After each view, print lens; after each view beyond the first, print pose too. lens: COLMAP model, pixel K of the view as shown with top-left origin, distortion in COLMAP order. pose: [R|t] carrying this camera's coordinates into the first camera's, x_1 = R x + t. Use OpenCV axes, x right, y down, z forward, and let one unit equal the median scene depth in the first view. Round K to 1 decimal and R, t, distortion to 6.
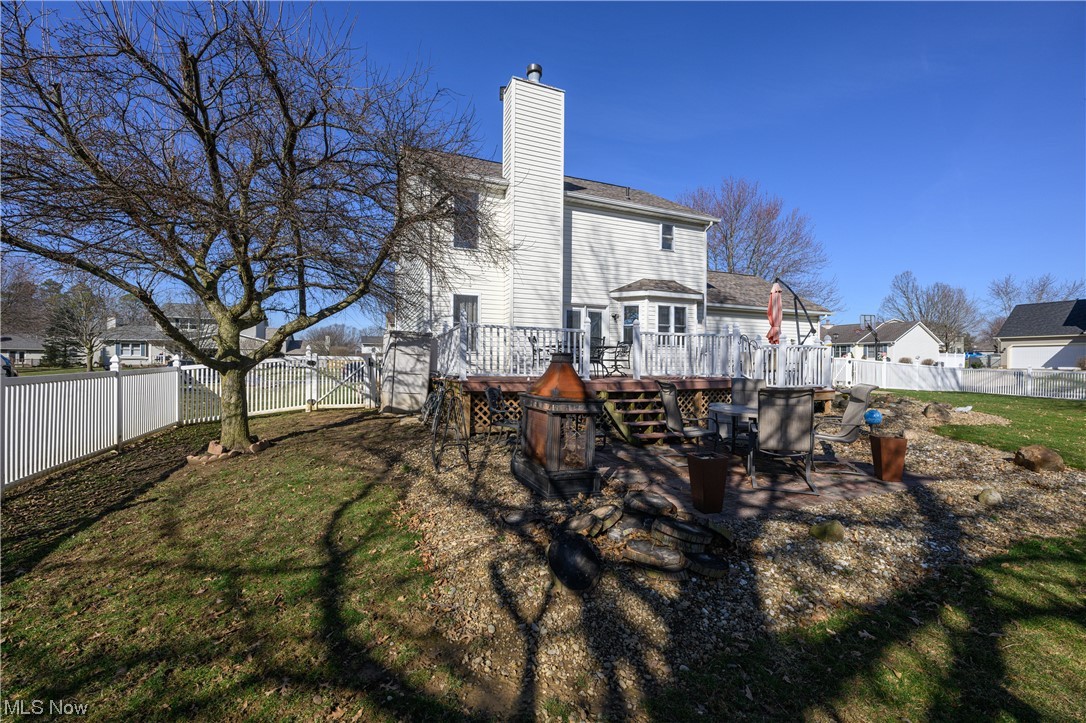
lens RADIAL K [[429.9, 0, 543.0], [0, 429.9, 361.5], [0, 0, 1]] dist [-0.000754, -0.000157]
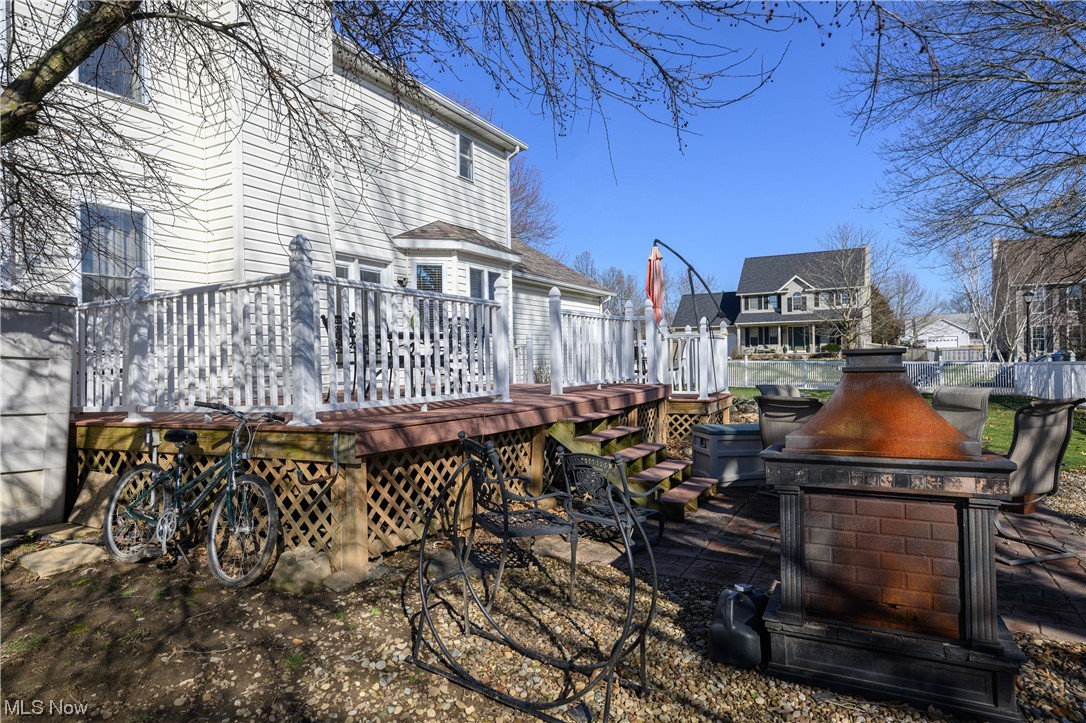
lens RADIAL K [[625.8, 0, 543.0], [0, 625.8, 361.5], [0, 0, 1]] dist [0.002621, 0.001076]
pose [[0.777140, -0.024004, 0.628870, -0.206212], [0.020356, 0.999708, 0.013004, -0.008098], [-0.628999, 0.002696, 0.777402, 0.250477]]
